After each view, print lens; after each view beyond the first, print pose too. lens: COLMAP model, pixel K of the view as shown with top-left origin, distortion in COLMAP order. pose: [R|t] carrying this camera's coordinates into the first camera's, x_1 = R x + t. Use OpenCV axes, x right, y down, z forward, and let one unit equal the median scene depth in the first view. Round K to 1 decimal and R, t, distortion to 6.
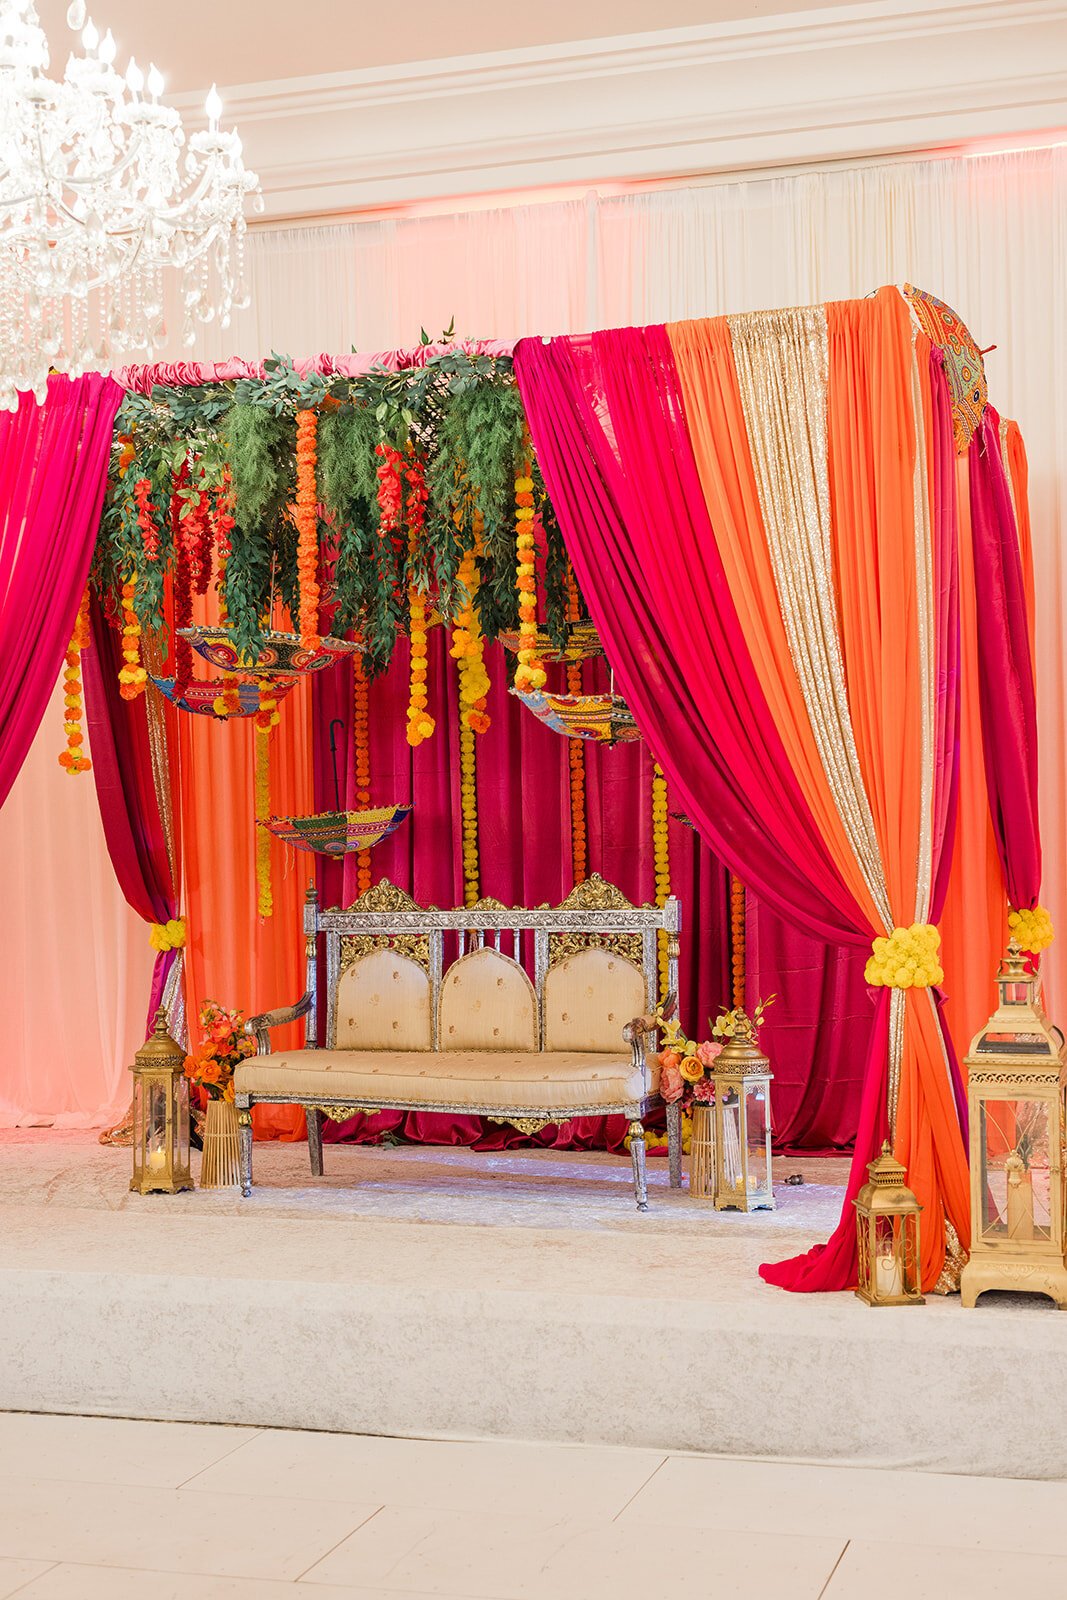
lens RADIAL K [[2262.6, 0, 533.5], [0, 2262.6, 800.0], [0, 0, 1]] dist [0.016757, 0.047509]
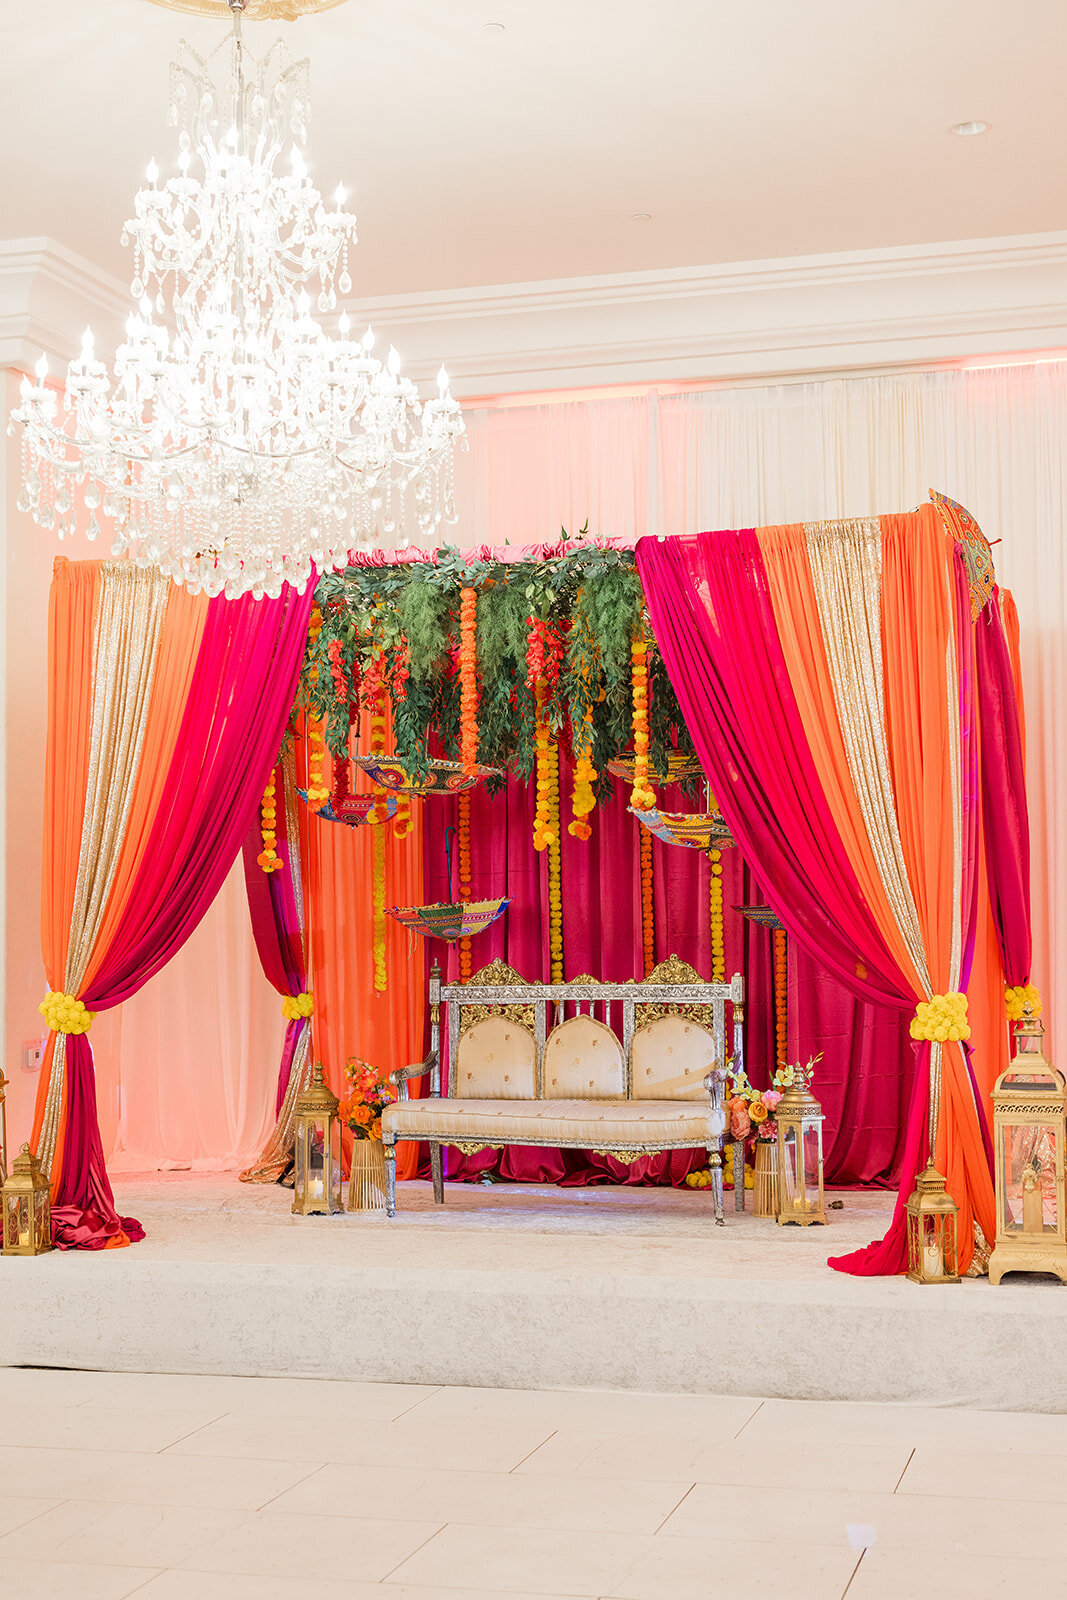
lens RADIAL K [[2262.6, 0, 533.5], [0, 2262.6, 800.0], [0, 0, 1]] dist [0.016757, 0.047509]
pose [[0.999611, 0.007634, 0.026814, -0.096917], [-0.006509, 0.999105, -0.041805, 0.000405], [-0.027109, 0.041615, 0.998766, -0.271166]]
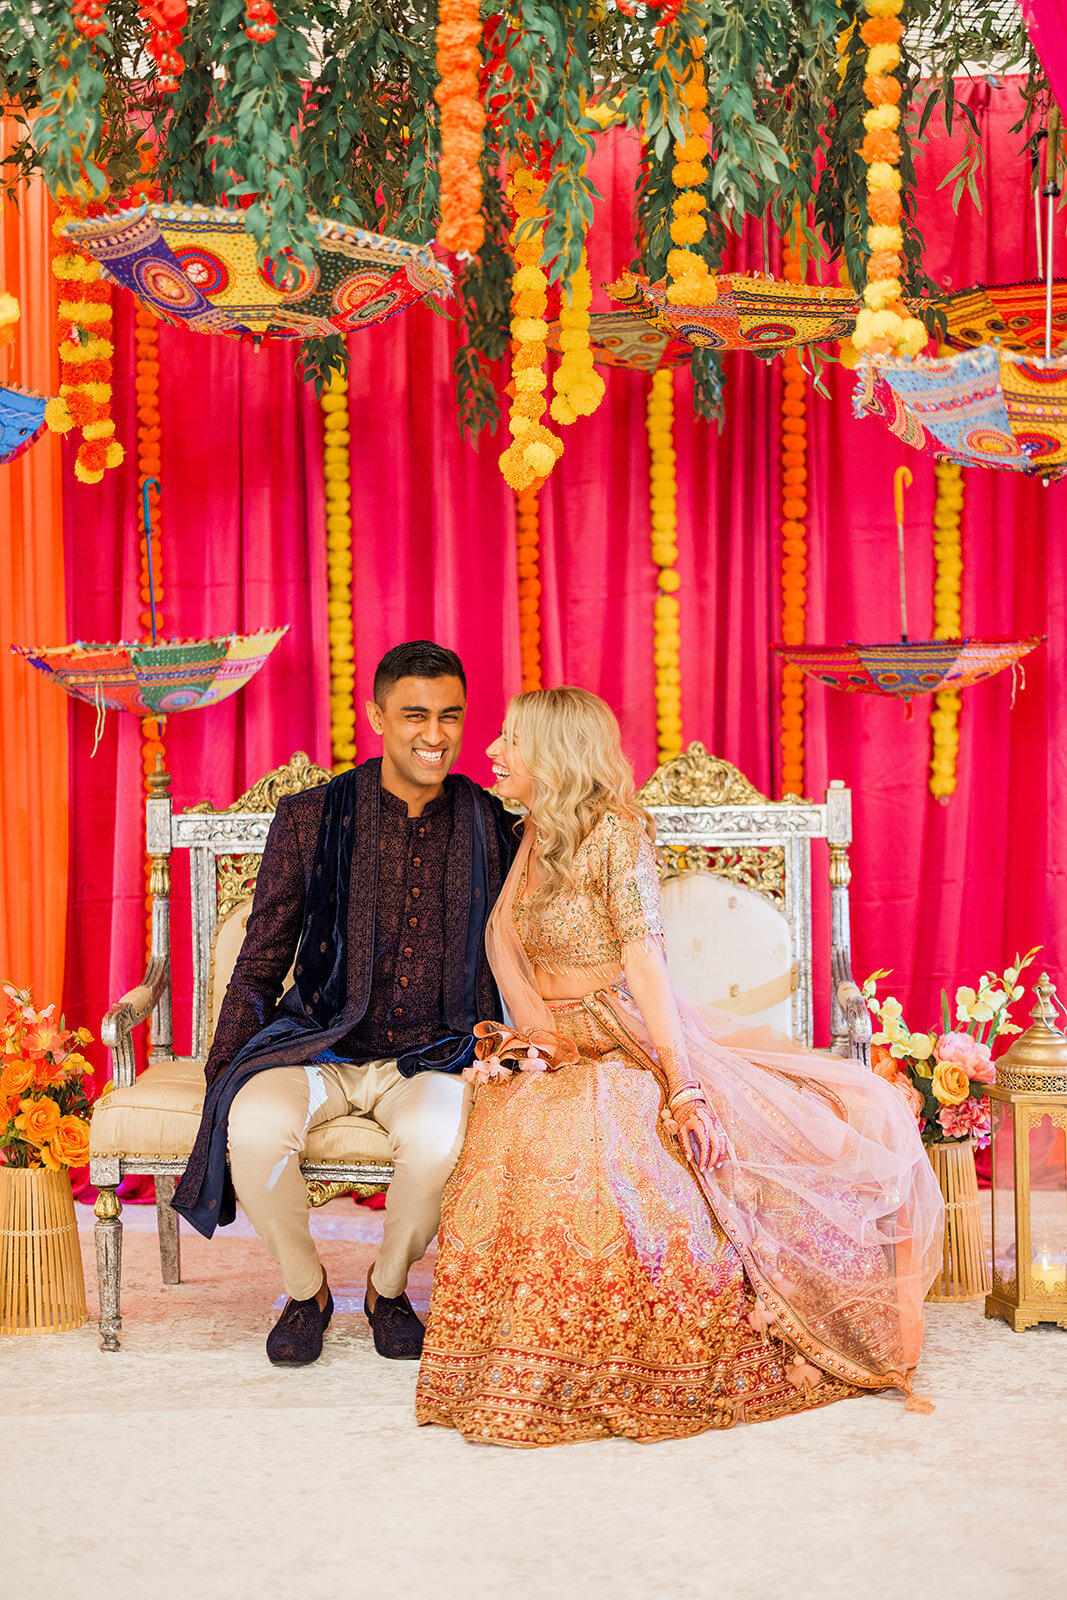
lens RADIAL K [[2262.6, 0, 533.5], [0, 2262.6, 800.0], [0, 0, 1]] dist [0.016757, 0.047509]
pose [[0.943939, -0.003540, 0.330101, -0.239683], [-0.010130, 0.999161, 0.039683, 0.028523], [-0.329965, -0.040802, 0.943111, 0.547302]]
